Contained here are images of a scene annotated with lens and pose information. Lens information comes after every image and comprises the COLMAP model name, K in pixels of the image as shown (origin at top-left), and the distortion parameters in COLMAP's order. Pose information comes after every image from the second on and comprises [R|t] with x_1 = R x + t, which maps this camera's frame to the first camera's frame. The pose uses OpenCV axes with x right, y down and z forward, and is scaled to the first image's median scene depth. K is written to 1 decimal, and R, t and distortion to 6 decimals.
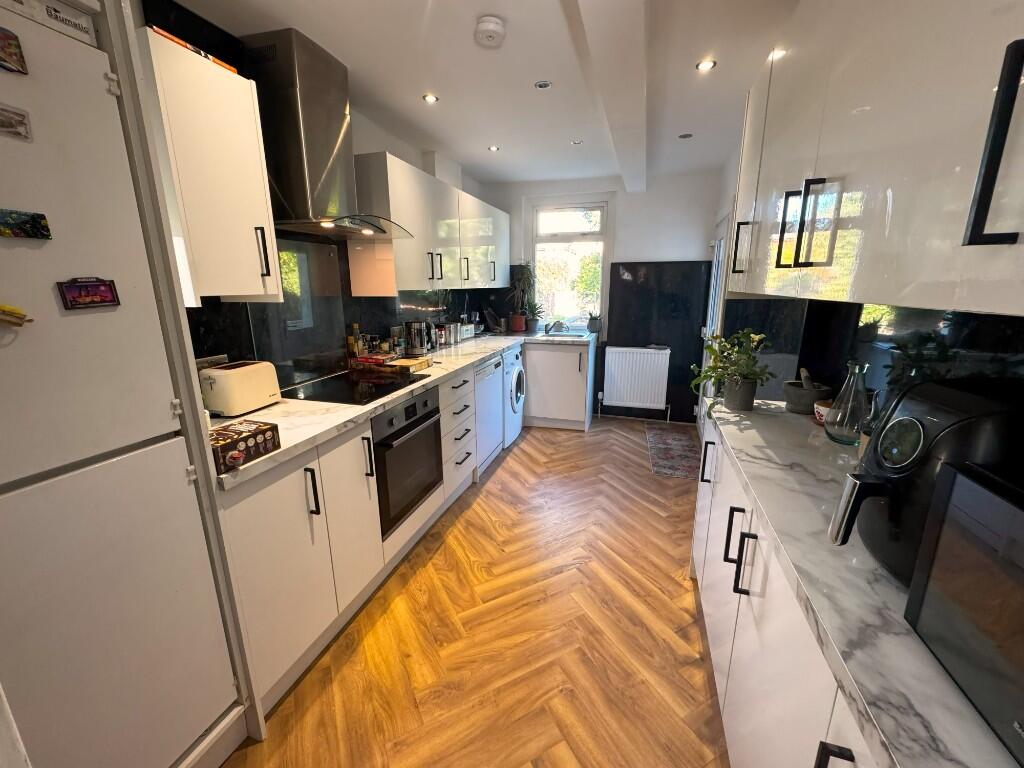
lens RADIAL K [[407.3, 0, 512.0], [0, 407.3, 384.0], [0, 0, 1]] dist [-0.001526, -0.000233]
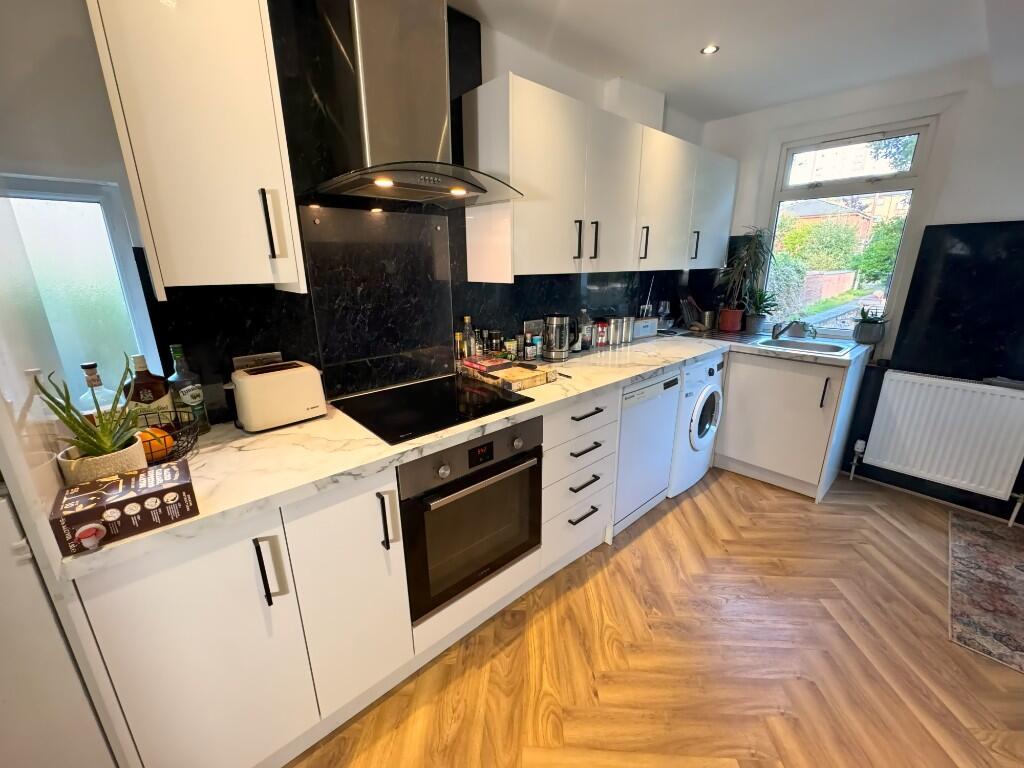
lens RADIAL K [[407.3, 0, 512.0], [0, 407.3, 384.0], [0, 0, 1]] dist [-0.001526, -0.000233]
pose [[0.857293, 0.143656, -0.494381, 0.079087], [-0.118284, 0.989553, 0.082429, -0.074734], [0.501057, -0.012189, 0.865328, 0.284394]]
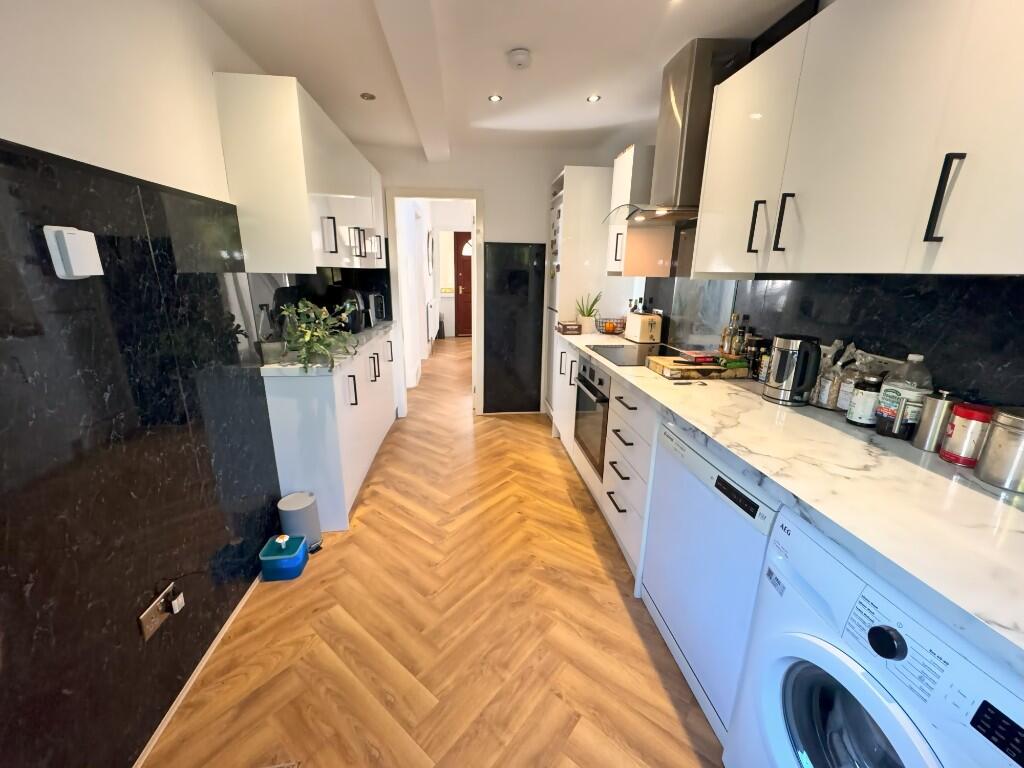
lens RADIAL K [[407.3, 0, 512.0], [0, 407.3, 384.0], [0, 0, 1]] dist [-0.001526, -0.000233]
pose [[-0.915691, 0.100185, -0.389196, 0.276459], [-0.104114, 0.876230, 0.470512, -0.287017], [0.388163, 0.471365, -0.791925, 1.219052]]
